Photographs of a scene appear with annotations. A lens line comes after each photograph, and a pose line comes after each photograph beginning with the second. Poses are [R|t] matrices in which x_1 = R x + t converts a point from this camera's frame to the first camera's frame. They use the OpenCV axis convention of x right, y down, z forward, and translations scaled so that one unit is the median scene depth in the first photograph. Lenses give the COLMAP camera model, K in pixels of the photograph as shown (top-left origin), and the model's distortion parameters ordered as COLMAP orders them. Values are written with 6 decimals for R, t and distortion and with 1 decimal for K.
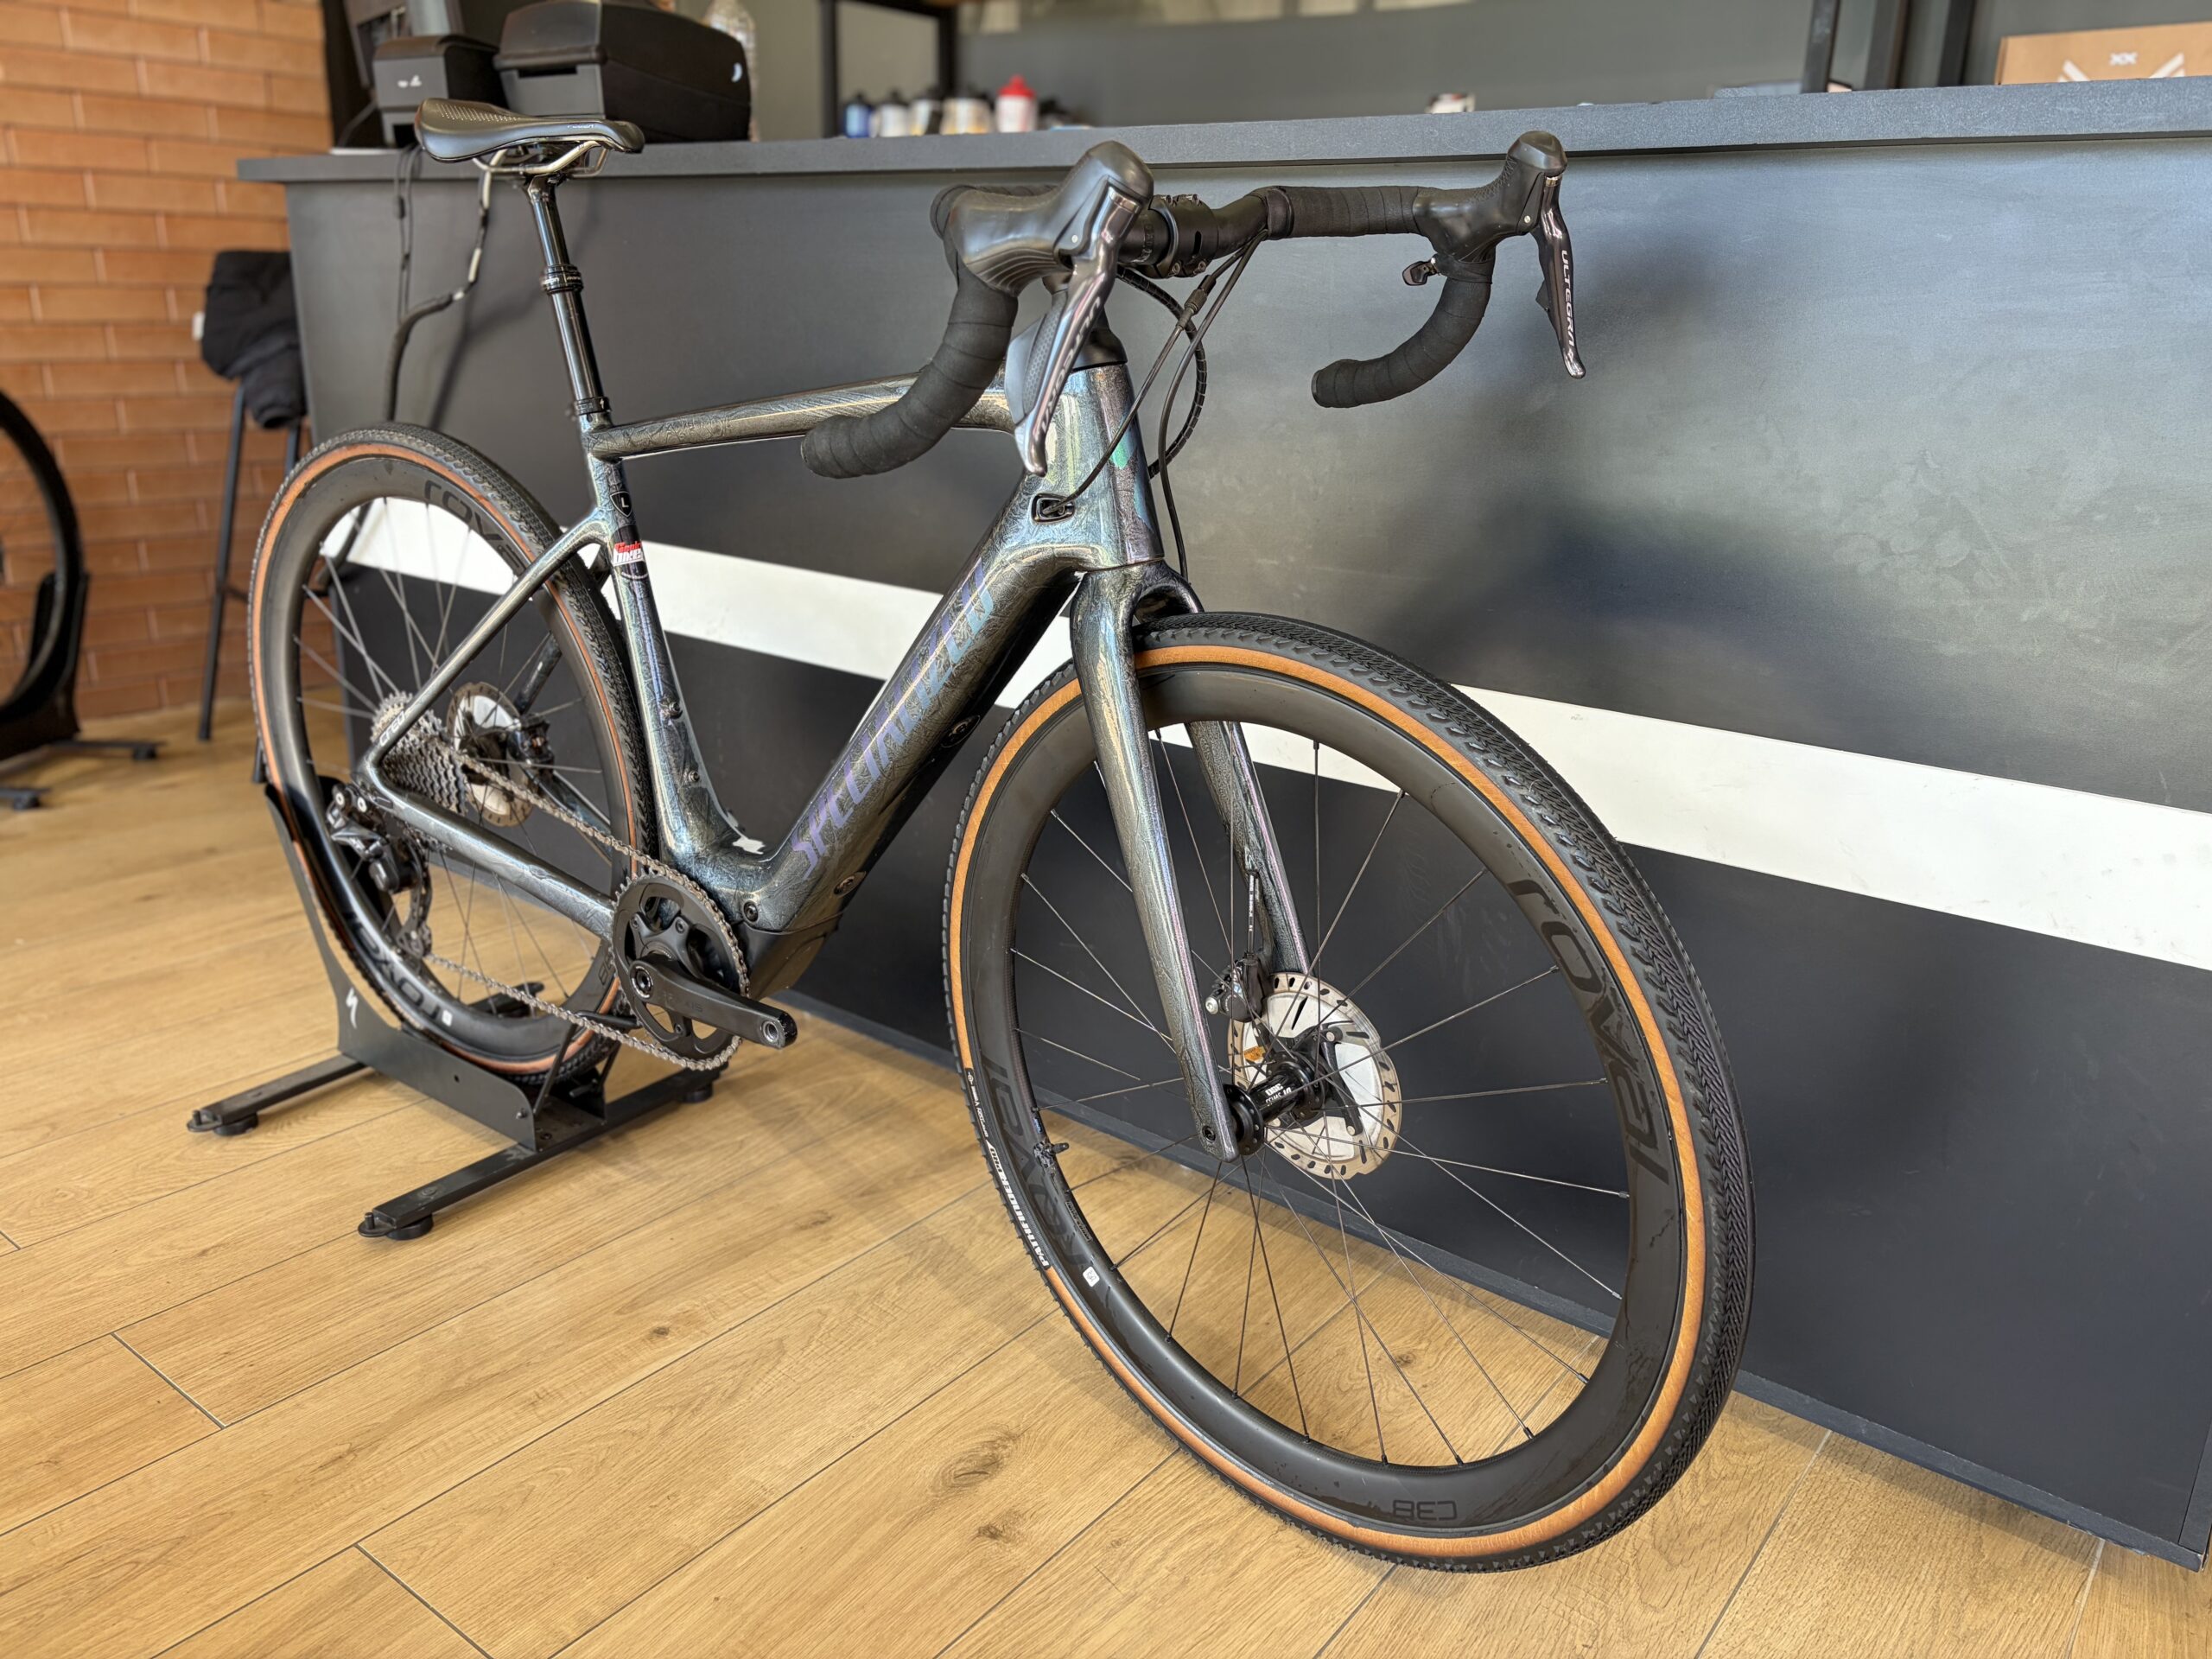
lens RADIAL K [[1708.9, 0, 1107.5], [0, 1708.9, 847.3], [0, 0, 1]] dist [0.041804, -0.051733]
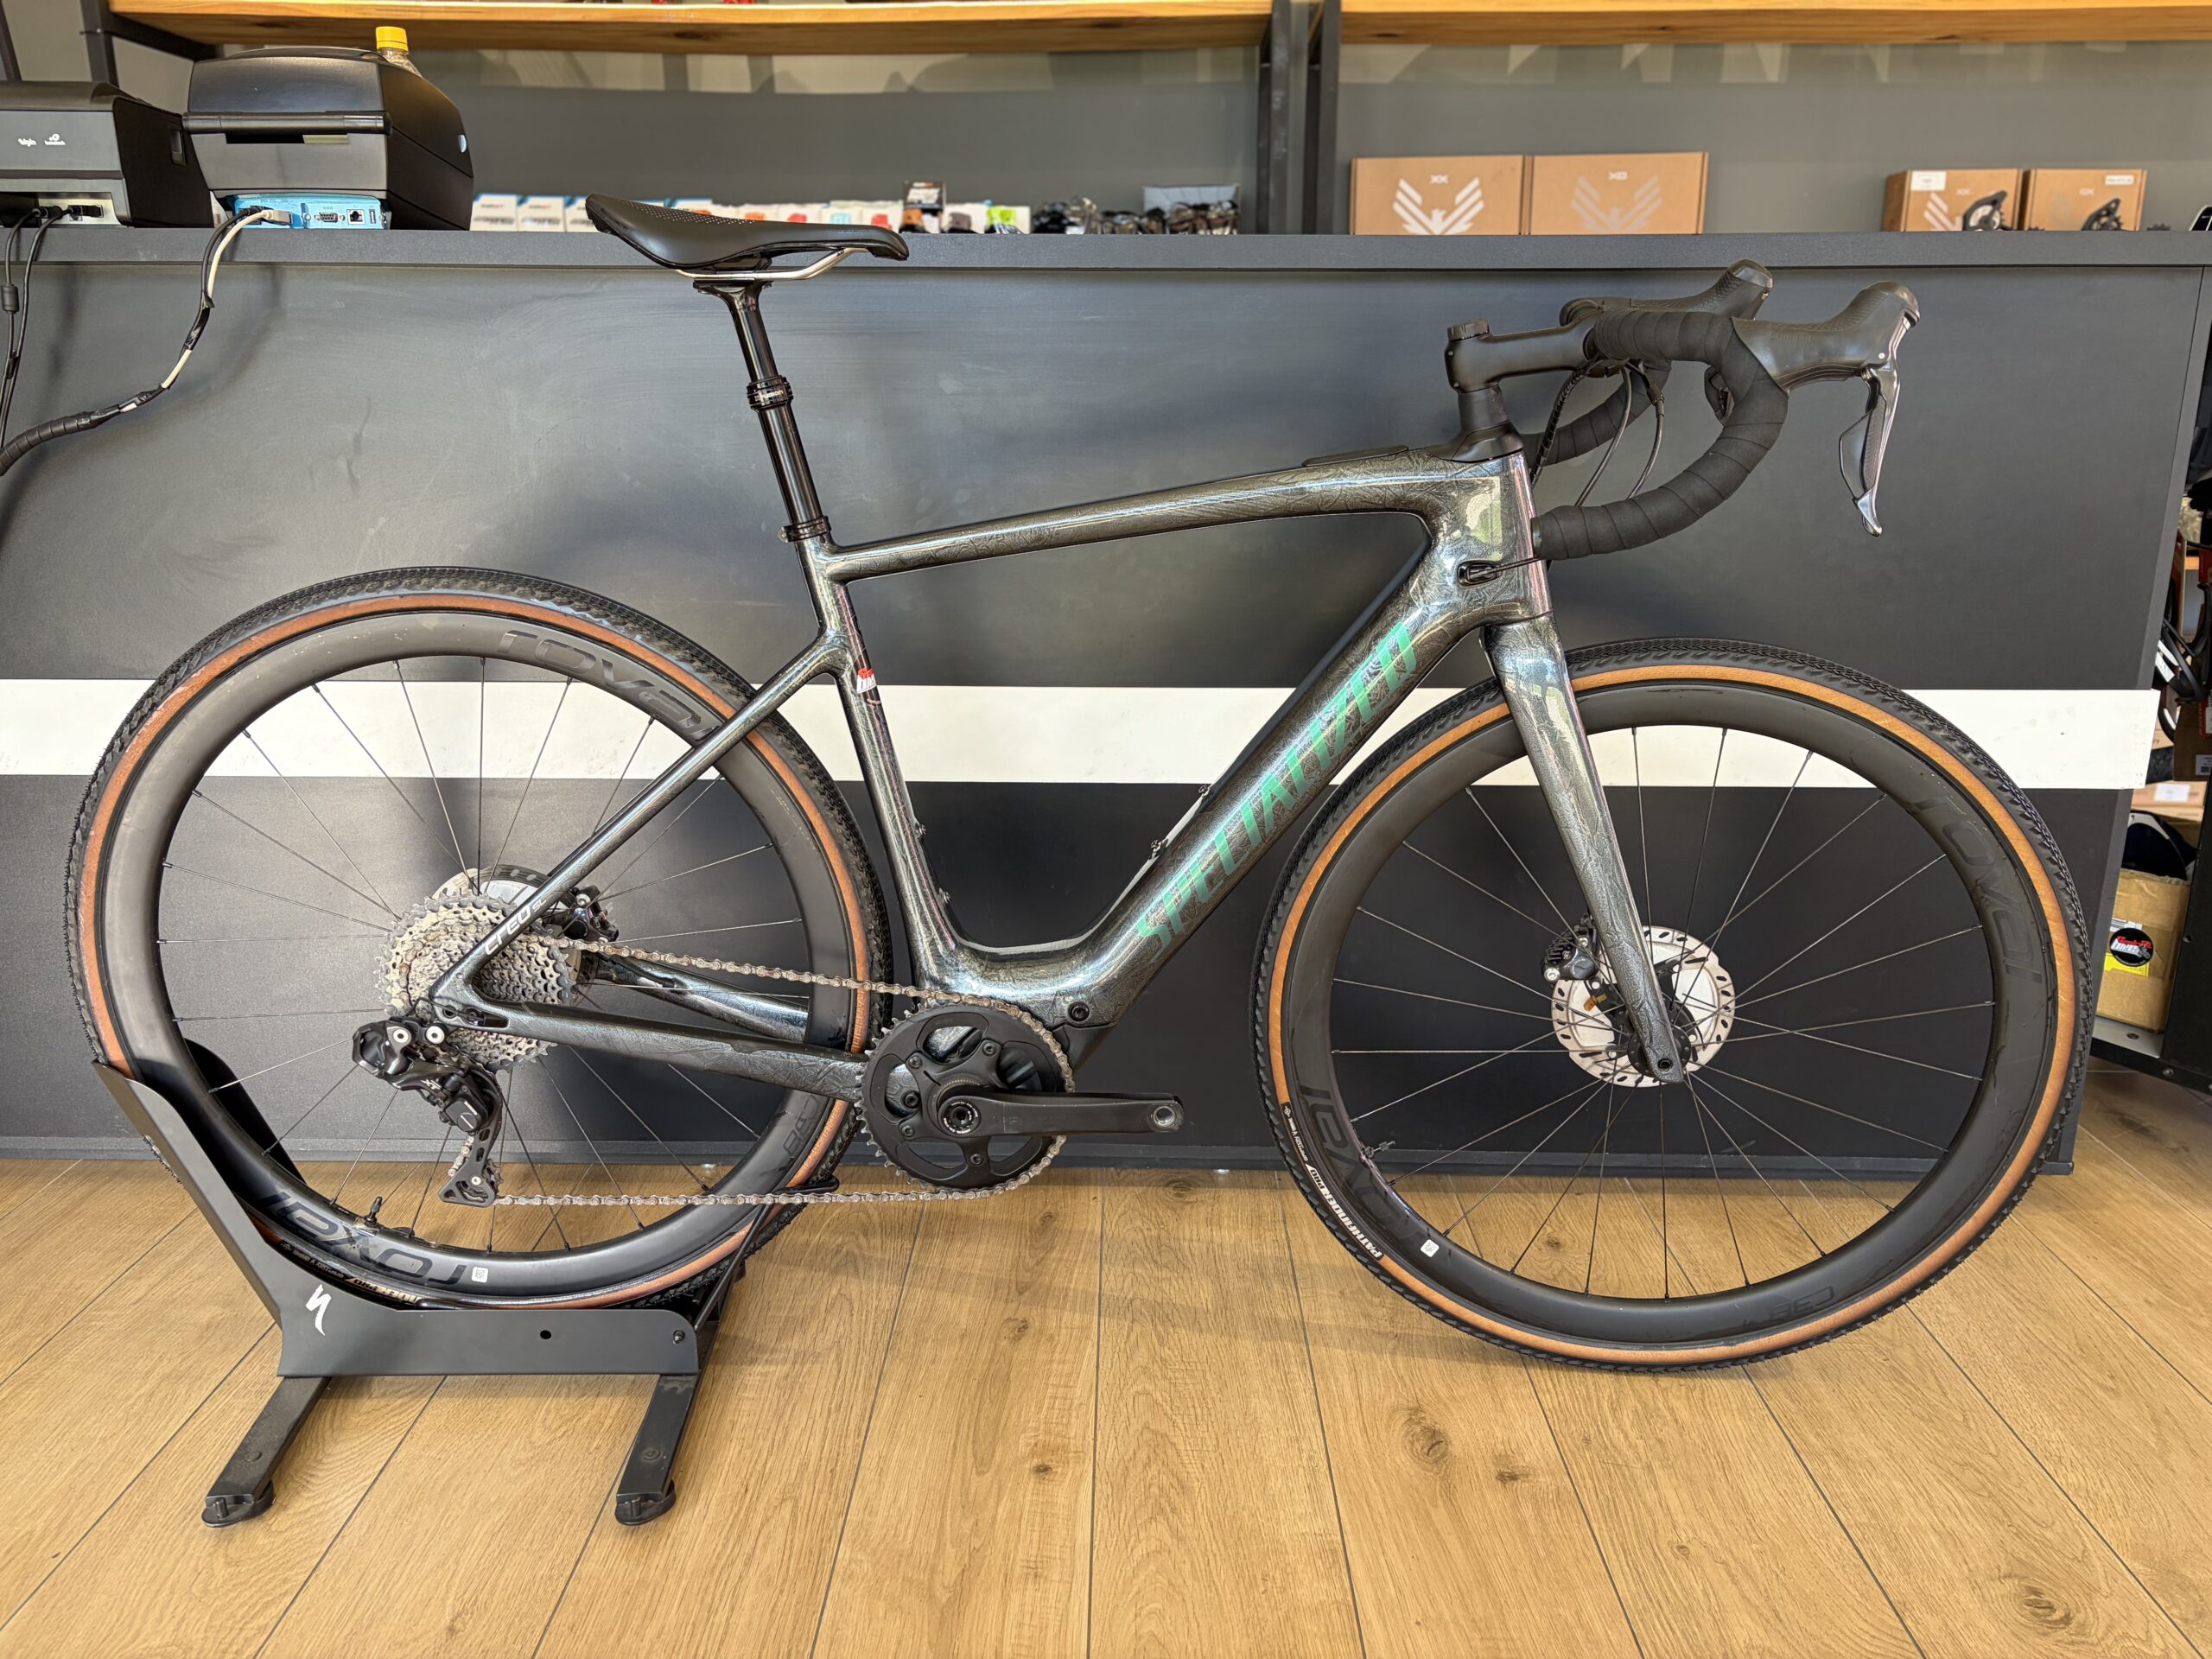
lens RADIAL K [[1708.9, 0, 1106.9], [0, 1708.9, 842.4], [0, 0, 1]] dist [0.041804, -0.051733]
pose [[0.790409, -0.190471, 0.582215, -0.749568], [0.206958, 0.977578, 0.038850, -0.093646], [-0.576560, 0.089786, 0.812106, 0.174068]]
